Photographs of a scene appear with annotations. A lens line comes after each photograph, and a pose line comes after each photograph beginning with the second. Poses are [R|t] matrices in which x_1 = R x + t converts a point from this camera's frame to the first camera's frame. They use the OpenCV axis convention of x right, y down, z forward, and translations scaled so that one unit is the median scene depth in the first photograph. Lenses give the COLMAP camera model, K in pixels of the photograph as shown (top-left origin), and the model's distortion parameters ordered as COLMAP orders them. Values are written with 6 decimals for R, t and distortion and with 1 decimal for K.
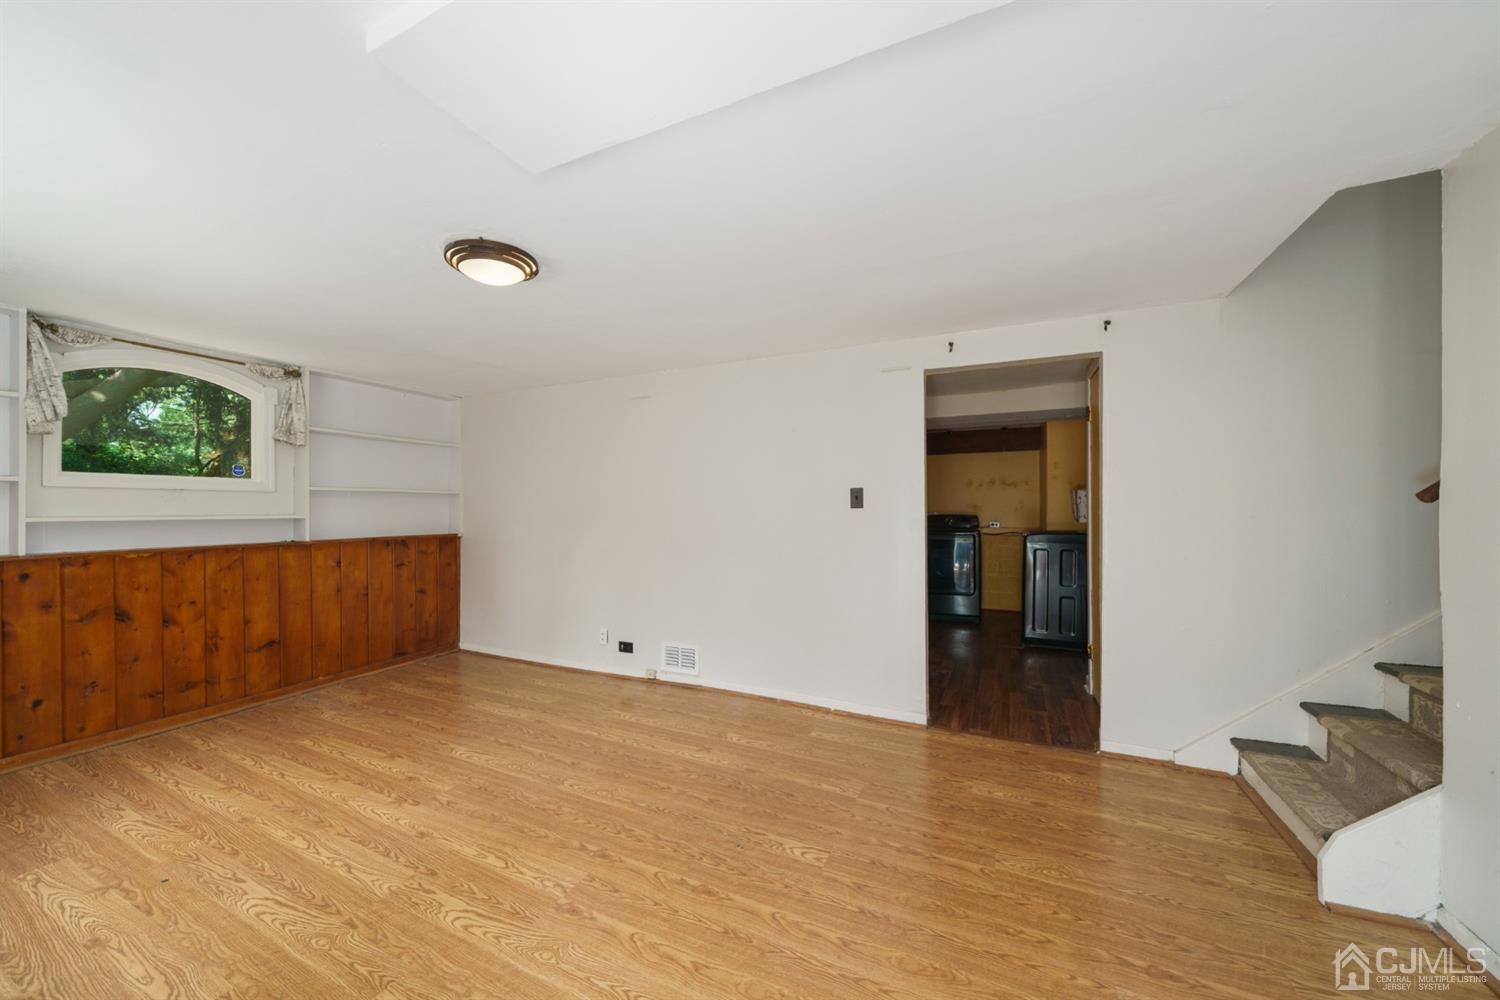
lens RADIAL K [[545.4, 0, 750.0], [0, 545.4, 500.0], [0, 0, 1]] dist [-0.006138, -0.000021]
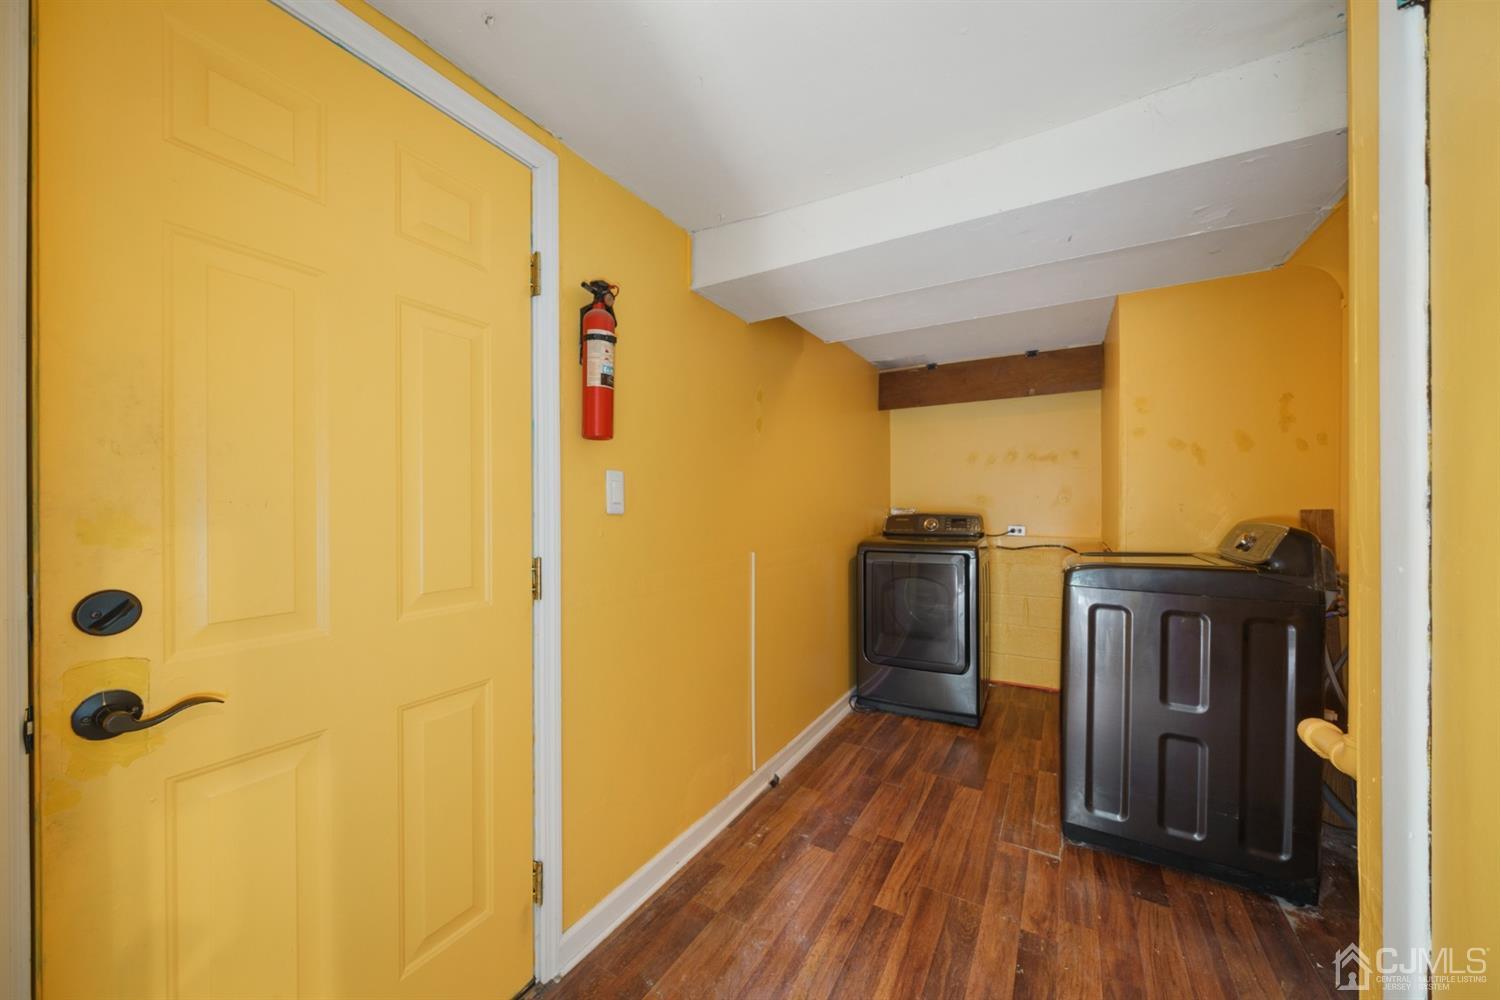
lens RADIAL K [[558.7, 0, 750.0], [0, 558.7, 500.0], [0, 0, 1]] dist [-0.002362, -0.000065]
pose [[0.997989, -0.003875, -0.063273, 0.243155], [0.004743, 0.999897, 0.013582, 0.005409], [0.063214, -0.013854, 0.997904, 0.469628]]
